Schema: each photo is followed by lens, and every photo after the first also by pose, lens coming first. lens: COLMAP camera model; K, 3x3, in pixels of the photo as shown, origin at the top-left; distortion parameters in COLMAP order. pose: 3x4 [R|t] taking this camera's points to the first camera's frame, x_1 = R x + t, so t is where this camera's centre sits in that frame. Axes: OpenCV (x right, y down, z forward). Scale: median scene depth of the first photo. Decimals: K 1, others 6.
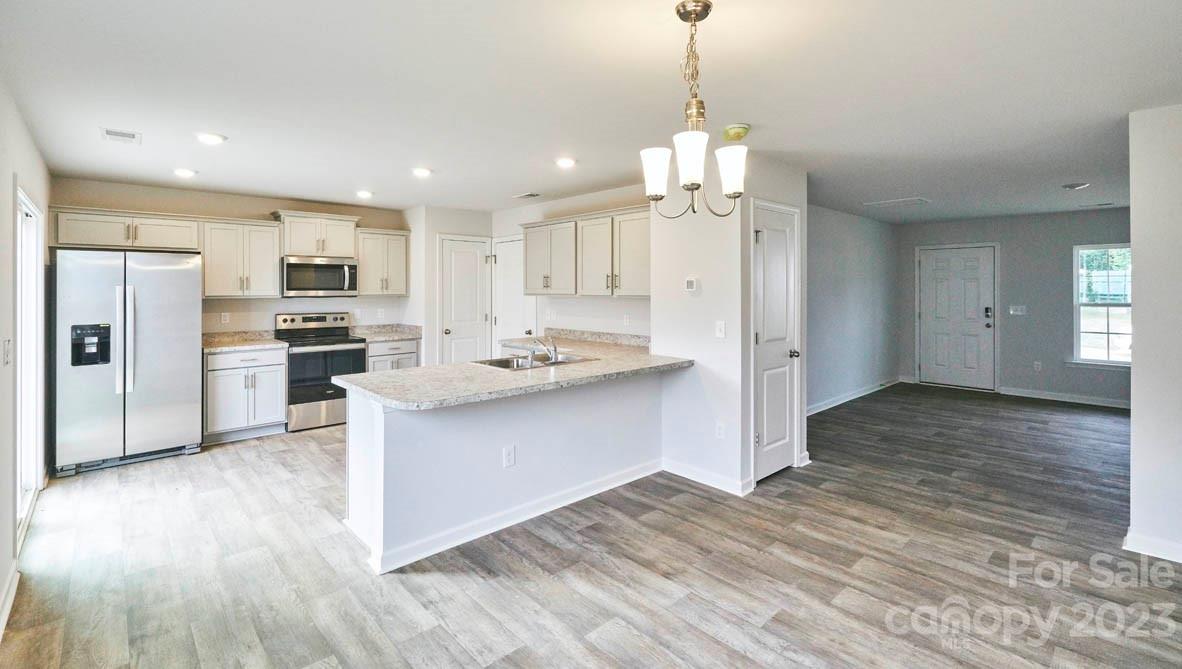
lens RADIAL K [[519.6, 0, 587.5], [0, 519.6, 285.9], [0, 0, 1]] dist [0.001972, -0.001346]
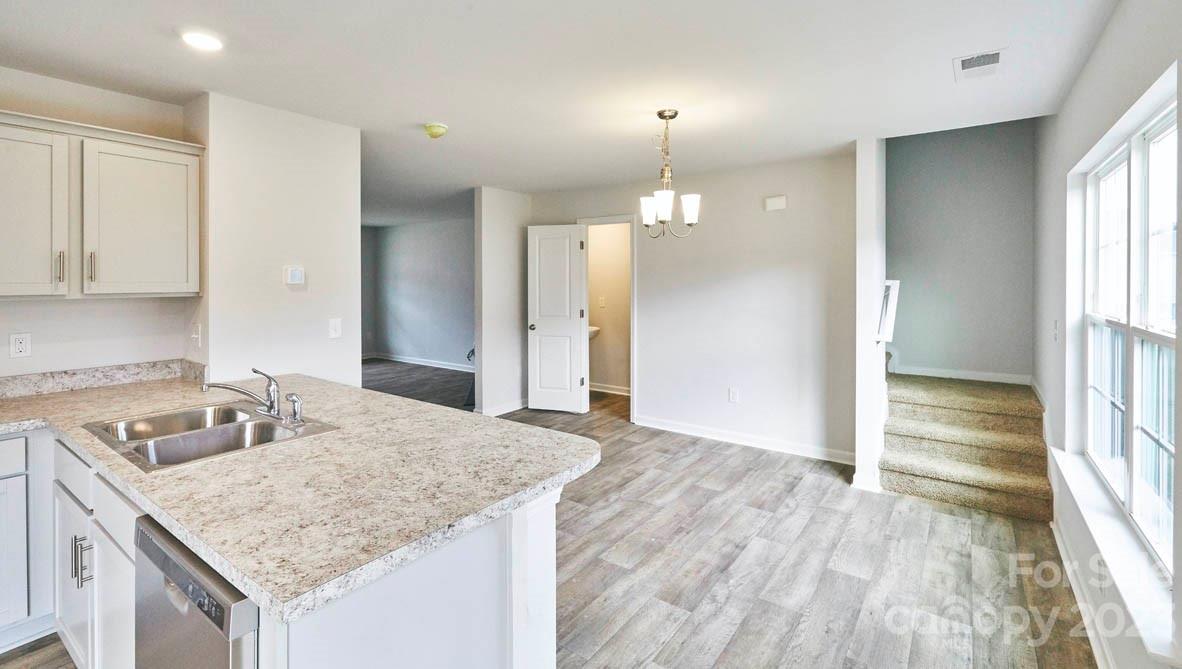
lens RADIAL K [[519.6, 0, 587.5], [0, 519.6, 285.9], [0, 0, 1]] dist [0.001972, -0.001346]
pose [[-0.205703, -0.010354, 0.978560, -0.587829], [-0.002688, 0.999946, 0.010015, 0.003604], [-0.978611, -0.000570, -0.205719, 0.669948]]
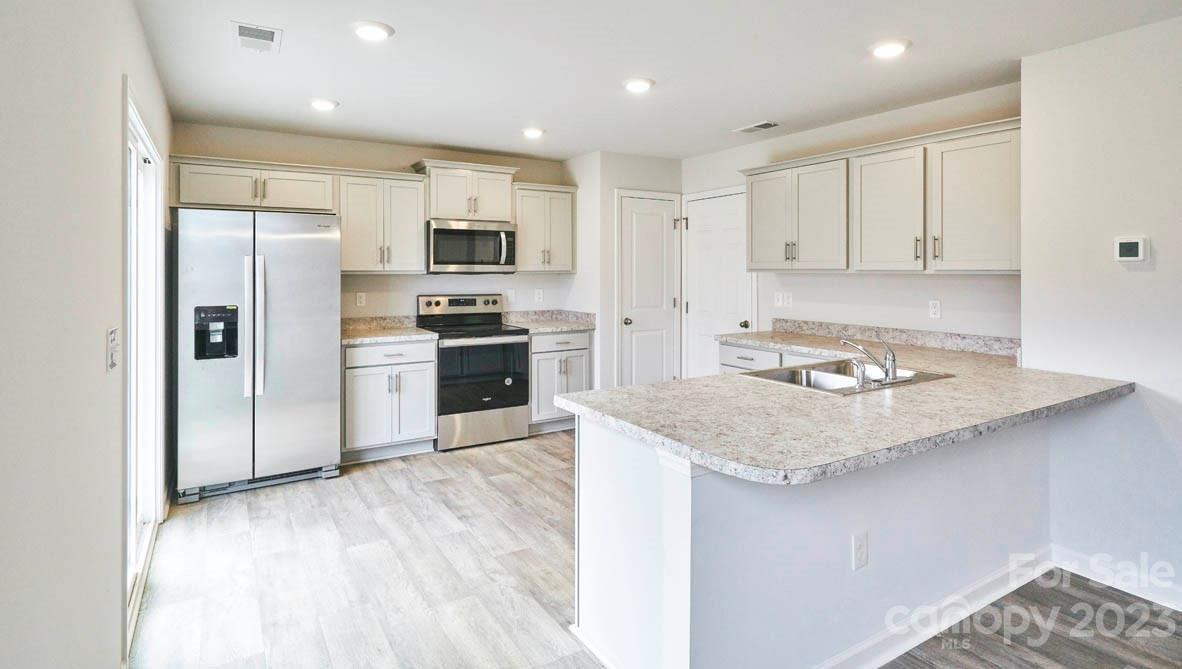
lens RADIAL K [[592.7, 0, 590.5], [0, 592.7, 266.9], [0, 0, 1]] dist [-0.011245, 0.000704]
pose [[0.982707, 0.000943, -0.185166, -0.239920], [-0.000818, 0.999999, 0.000754, 0.014870], [0.185167, -0.000589, 0.982707, 0.236133]]
